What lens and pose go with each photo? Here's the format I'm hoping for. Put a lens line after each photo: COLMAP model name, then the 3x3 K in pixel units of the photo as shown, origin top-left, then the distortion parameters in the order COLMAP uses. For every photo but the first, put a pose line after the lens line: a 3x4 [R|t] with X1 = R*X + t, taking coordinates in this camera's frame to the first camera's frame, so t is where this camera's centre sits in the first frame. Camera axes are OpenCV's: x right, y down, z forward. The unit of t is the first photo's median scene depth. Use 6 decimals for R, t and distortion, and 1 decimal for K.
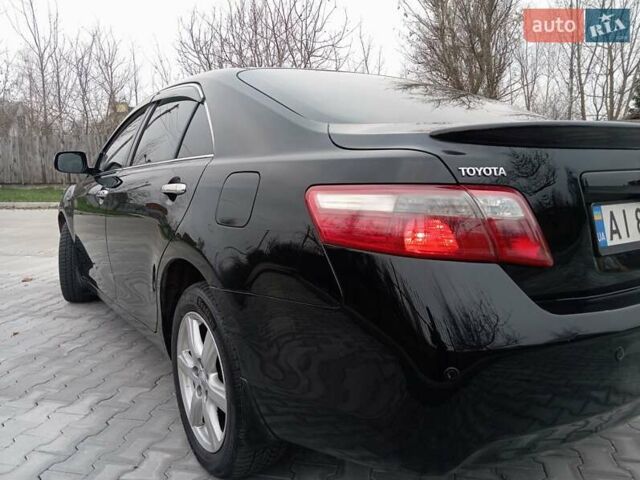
lens RADIAL K [[516.8, 0, 317.3], [0, 516.8, 240.5], [0, 0, 1]] dist [0.064668, -0.128532]
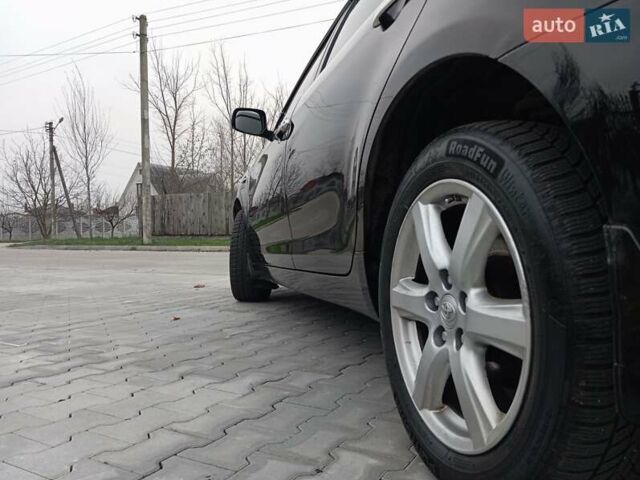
lens RADIAL K [[516.8, 0, 317.3], [0, 516.8, 240.5], [0, 0, 1]] dist [0.064668, -0.128532]
pose [[0.952344, 0.006837, -0.304950, -0.091699], [-0.046652, 0.991252, -0.123466, 0.130728], [0.301438, 0.131809, 0.944331, 0.223435]]
